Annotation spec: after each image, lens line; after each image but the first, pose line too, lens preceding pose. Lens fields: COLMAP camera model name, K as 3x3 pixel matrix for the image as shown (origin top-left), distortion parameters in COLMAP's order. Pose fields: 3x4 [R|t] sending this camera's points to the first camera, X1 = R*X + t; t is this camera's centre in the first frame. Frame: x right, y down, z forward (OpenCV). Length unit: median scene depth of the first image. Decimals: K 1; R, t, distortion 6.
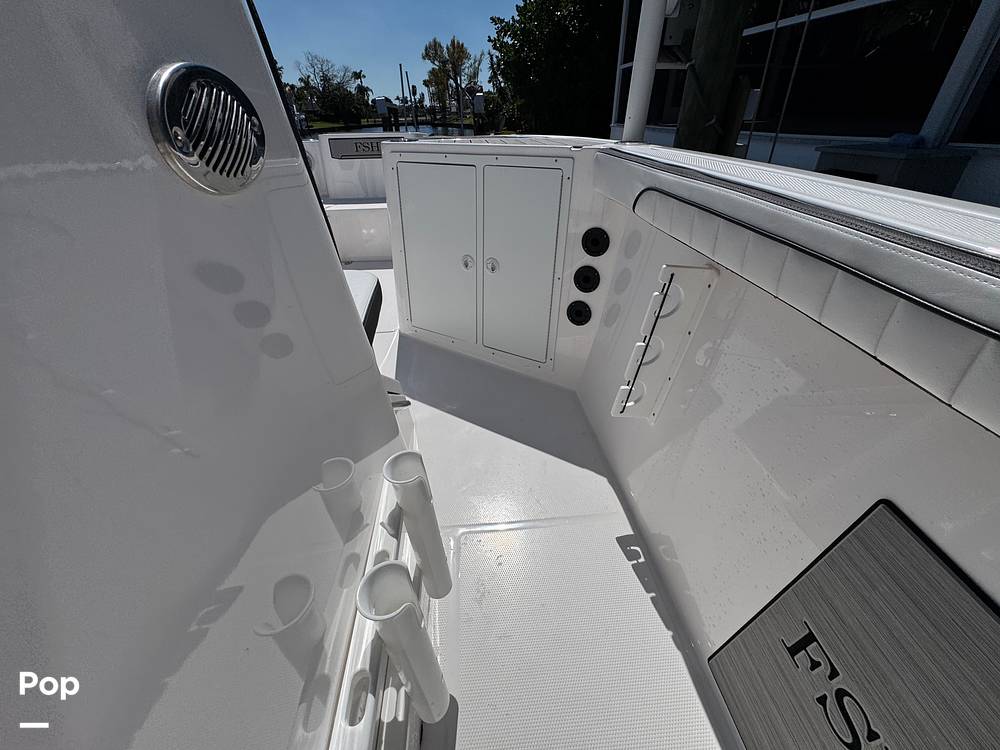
lens RADIAL K [[401.0, 0, 491.7], [0, 401.0, 375.4], [0, 0, 1]] dist [-0.001389, 0.000386]
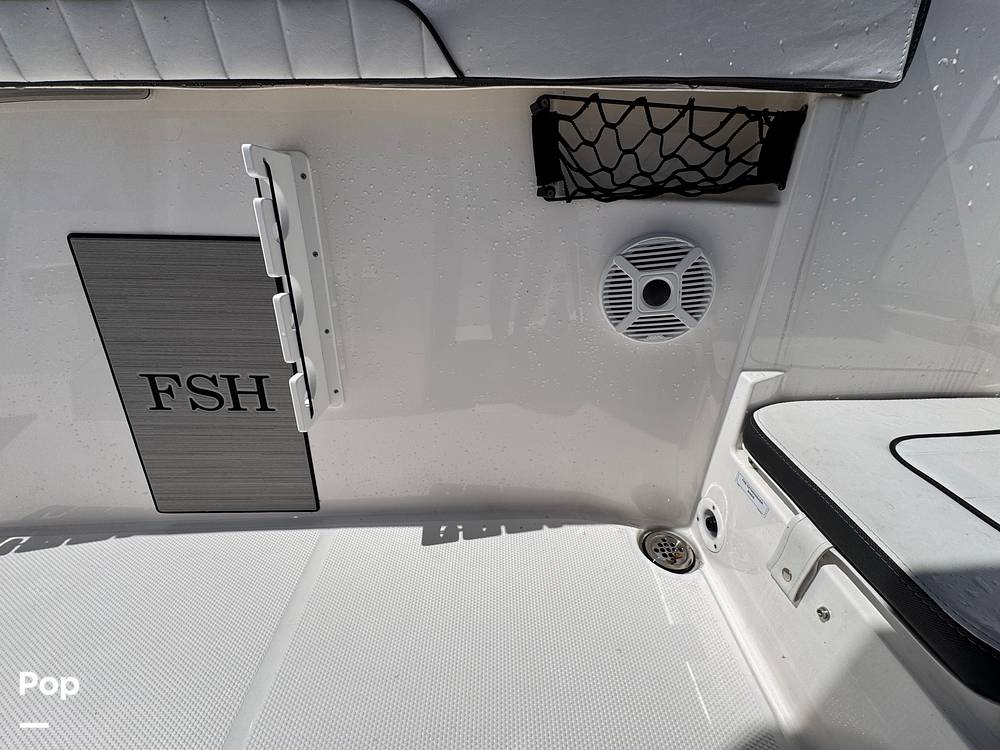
lens RADIAL K [[401.0, 0, 502.3], [0, 401.0, 374.1], [0, 0, 1]] dist [-0.001389, 0.000386]
pose [[0.053904, -0.426432, 0.902912, -0.107260], [0.580078, 0.749376, 0.319289, 0.406617], [-0.812776, 0.506548, 0.287758, -0.099804]]
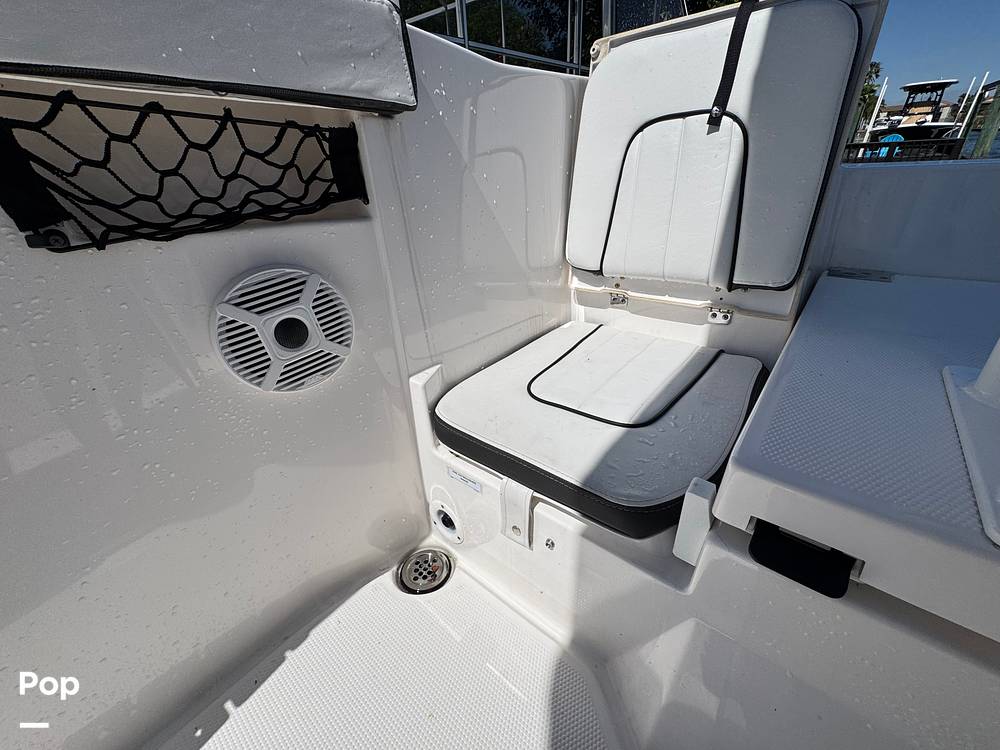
lens RADIAL K [[401.0, 0, 499.3], [0, 401.0, 374.6], [0, 0, 1]] dist [-0.001389, 0.000386]
pose [[-0.719030, -0.251937, 0.647707, -0.049441], [0.460797, 0.524843, 0.715686, 0.421347], [-0.520251, 0.813061, -0.261286, -0.130936]]
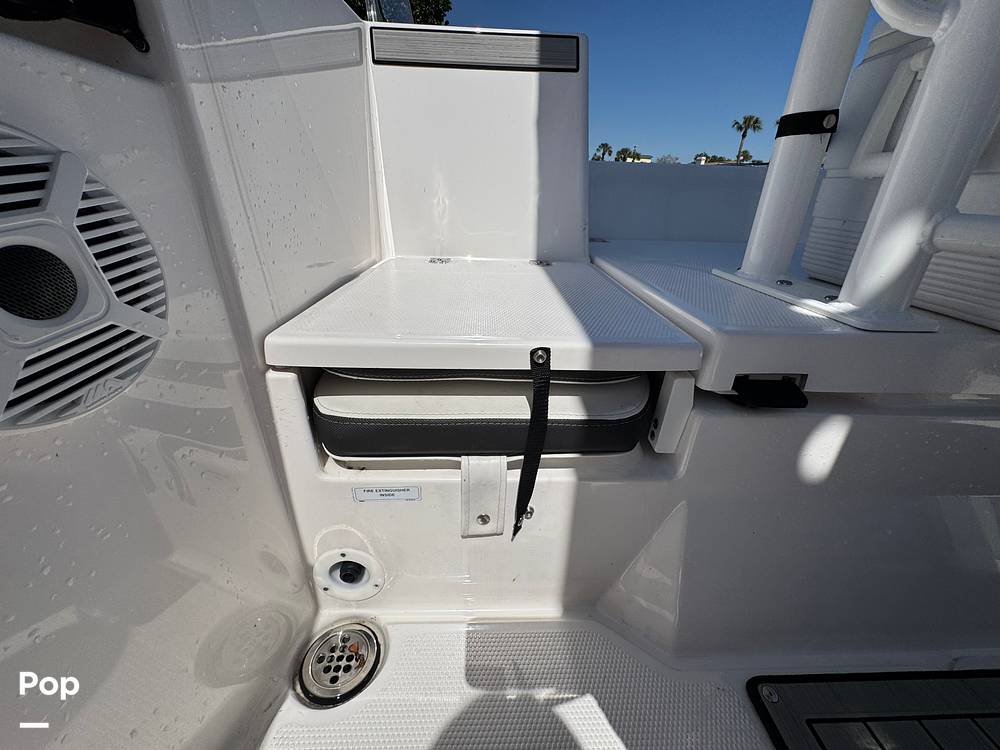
lens RADIAL K [[401.0, 0, 498.7], [0, 401.0, 374.9], [0, 0, 1]] dist [-0.001389, 0.000386]
pose [[-0.999804, -0.010123, 0.017036, 0.179532], [0.009599, 0.504692, 0.863246, 0.467344], [-0.017336, 0.863240, -0.504496, -0.040054]]
